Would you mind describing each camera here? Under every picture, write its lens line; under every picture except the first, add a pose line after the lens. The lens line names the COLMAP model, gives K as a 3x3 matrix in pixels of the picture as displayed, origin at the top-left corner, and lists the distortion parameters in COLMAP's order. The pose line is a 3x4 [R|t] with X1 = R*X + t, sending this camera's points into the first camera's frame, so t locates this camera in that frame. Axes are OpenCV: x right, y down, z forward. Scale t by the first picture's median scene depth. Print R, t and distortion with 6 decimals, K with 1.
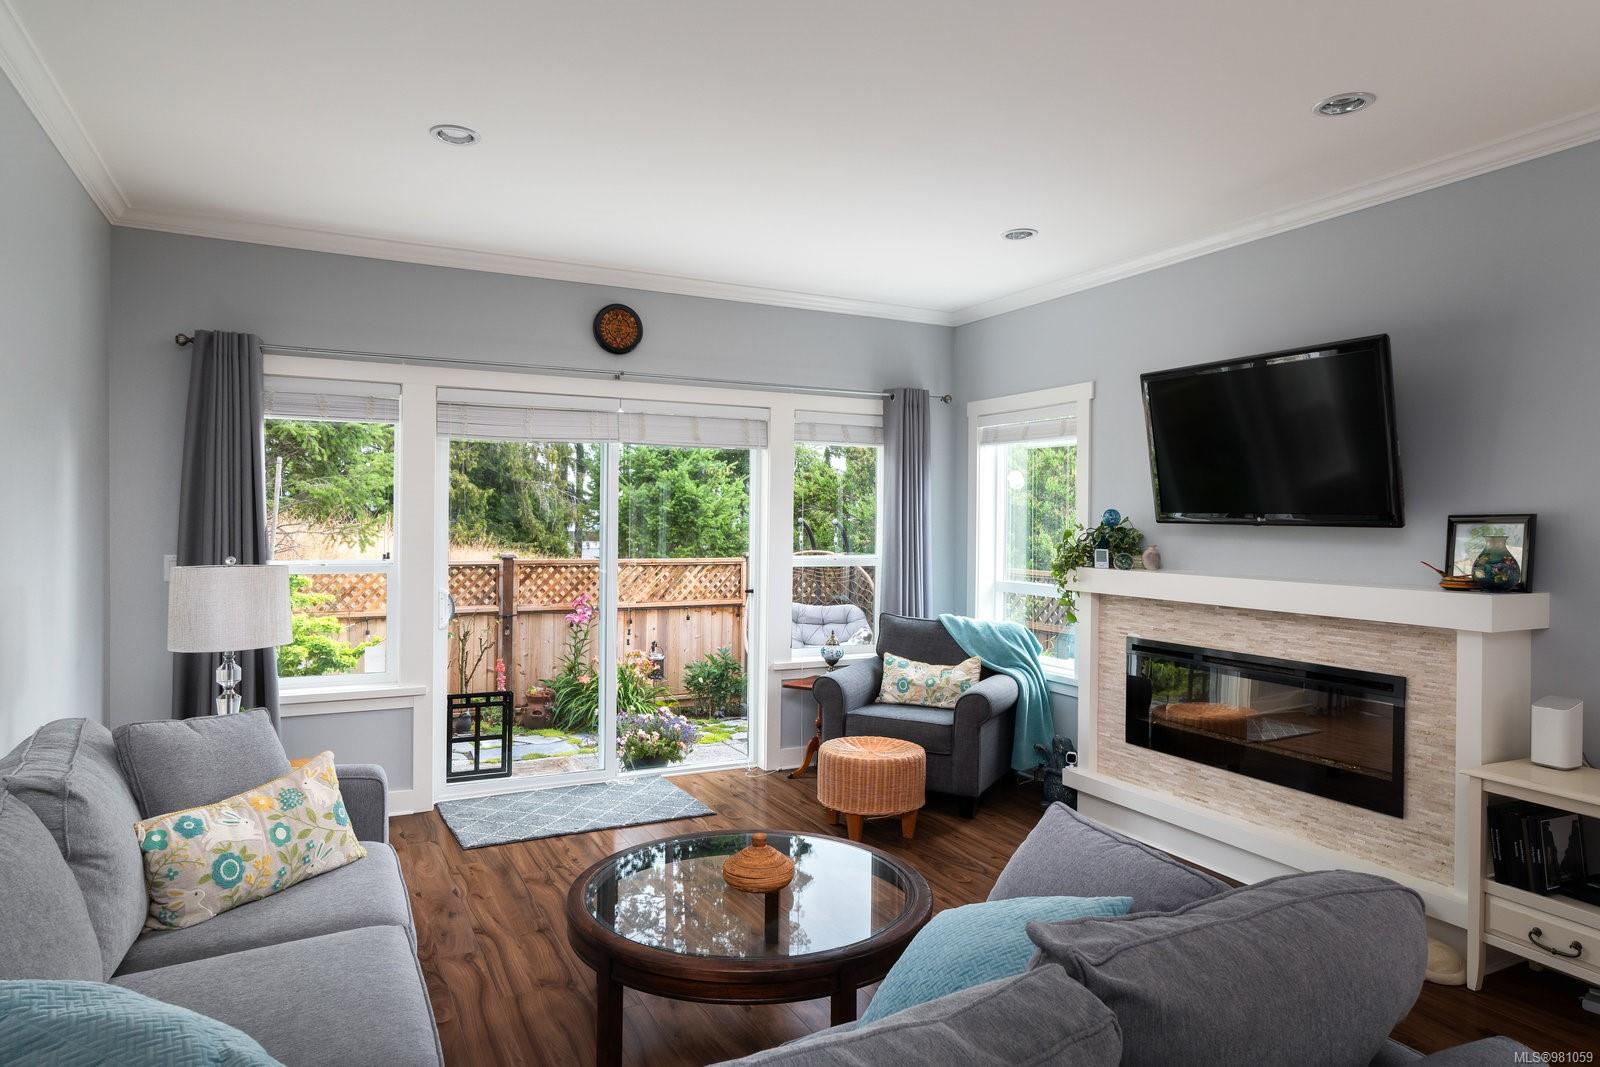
lens RADIAL K [[964.7, 0, 800.5], [0, 964.7, 536.9], [0, 0, 1]] dist [-0.004002, 0.010659]
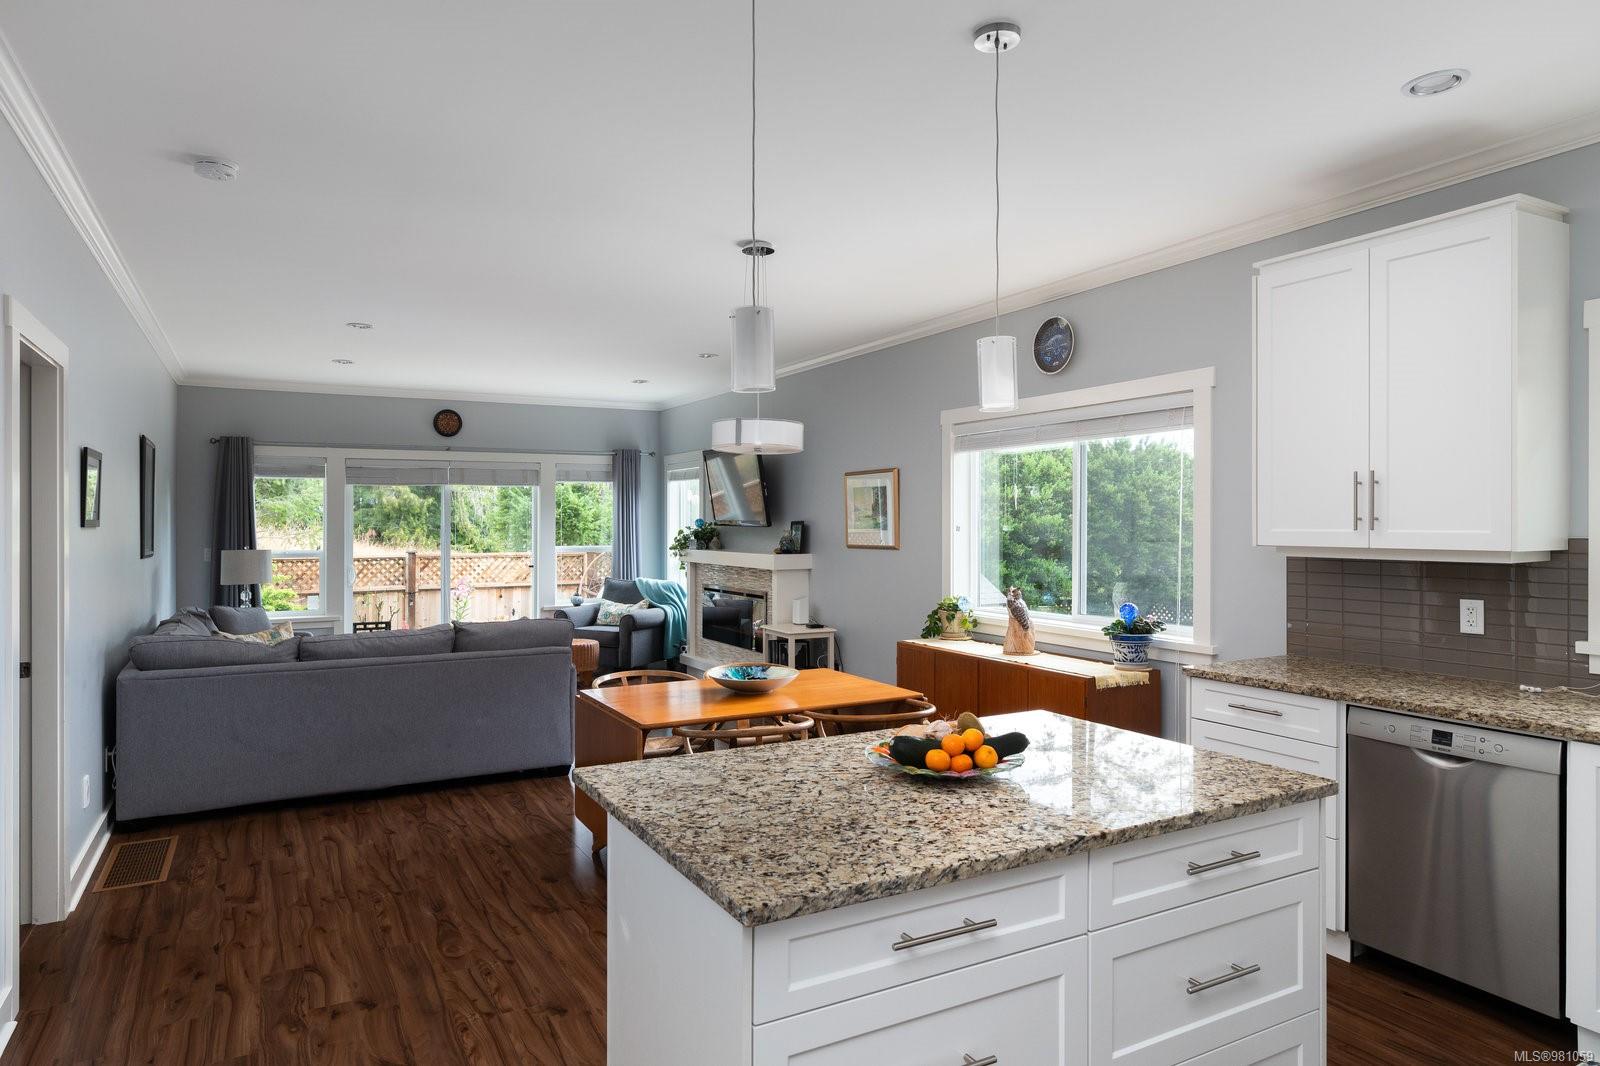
lens RADIAL K [[964.7, 0, 785.0], [0, 964.7, 522.6], [0, 0, 1]] dist [-0.004002, 0.010659]
pose [[0.999634, -0.012204, 0.024139, 0.410253], [0.012579, 0.999802, -0.015448, 0.010861], [-0.023946, 0.015746, 0.999589, -0.852598]]
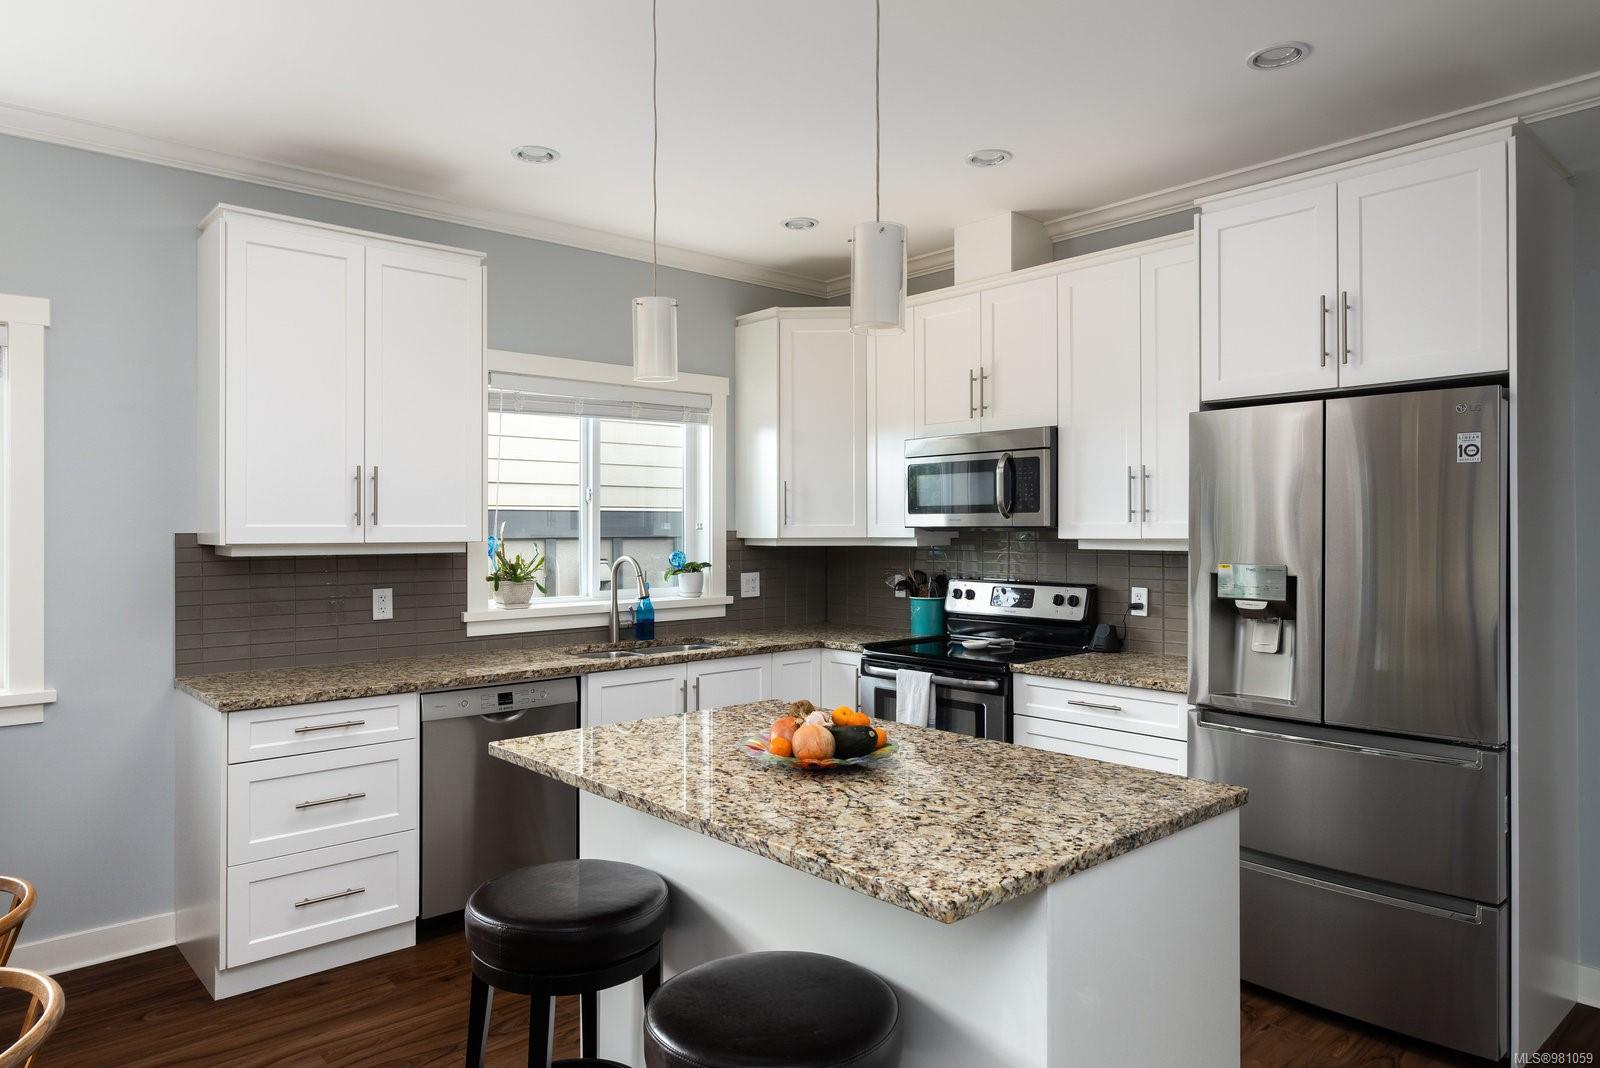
lens RADIAL K [[1000.4, 0, 808.4], [0, 1000.4, 526.1], [0, 0, 1]] dist [-0.008385, 0.003136]
pose [[-0.259556, -0.006271, 0.965708, 0.075336], [0.015734, 0.999819, 0.010722, 0.008740], [-0.965600, 0.017978, -0.259410, -0.311294]]
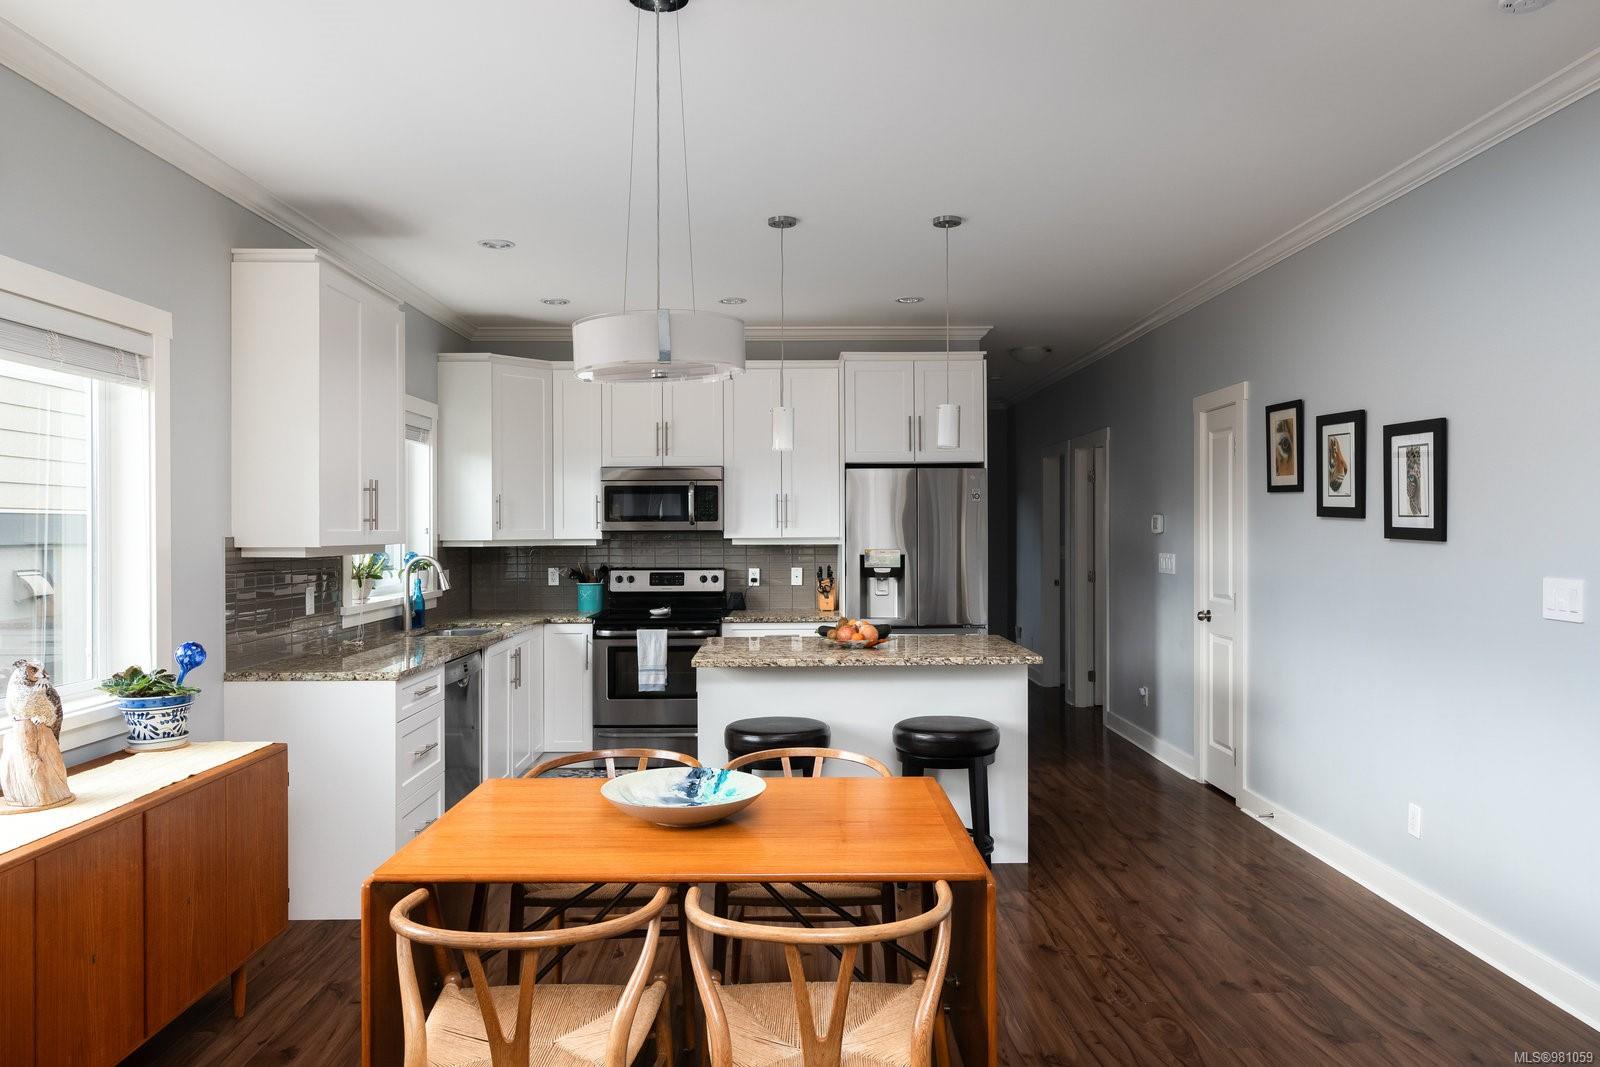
lens RADIAL K [[1053.9, 0, 809.5], [0, 1053.9, 542.6], [0, 0, 1]] dist [-0.033060, 0.007875]
pose [[-0.901724, -0.010077, 0.432194, 0.127295], [0.003619, 0.999517, 0.030856, -0.004481], [-0.432296, 0.029387, -0.901253, 0.427425]]
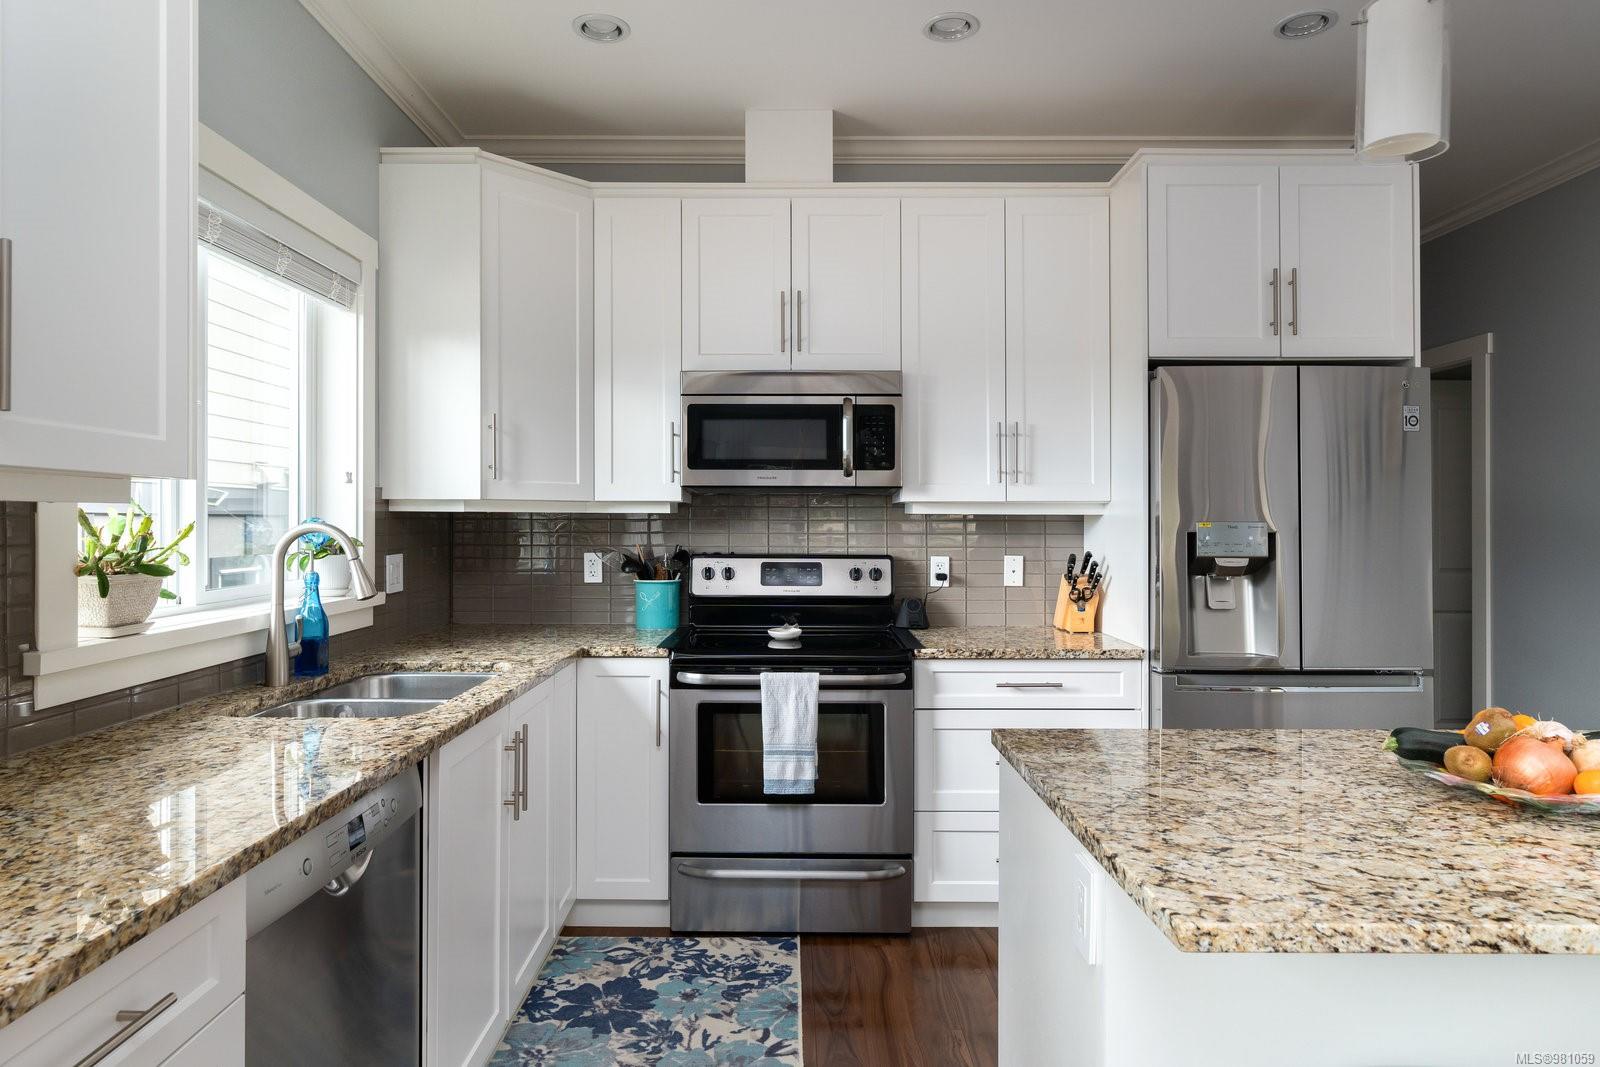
lens RADIAL K [[964.7, 0, 784.3], [0, 964.7, 520.8], [0, 0, 1]] dist [-0.004002, 0.010659]
pose [[-0.888319, -0.010542, 0.459105, 0.556446], [-0.002906, 0.999845, 0.017337, 0.032161], [-0.459217, 0.014067, -0.888213, -0.080677]]
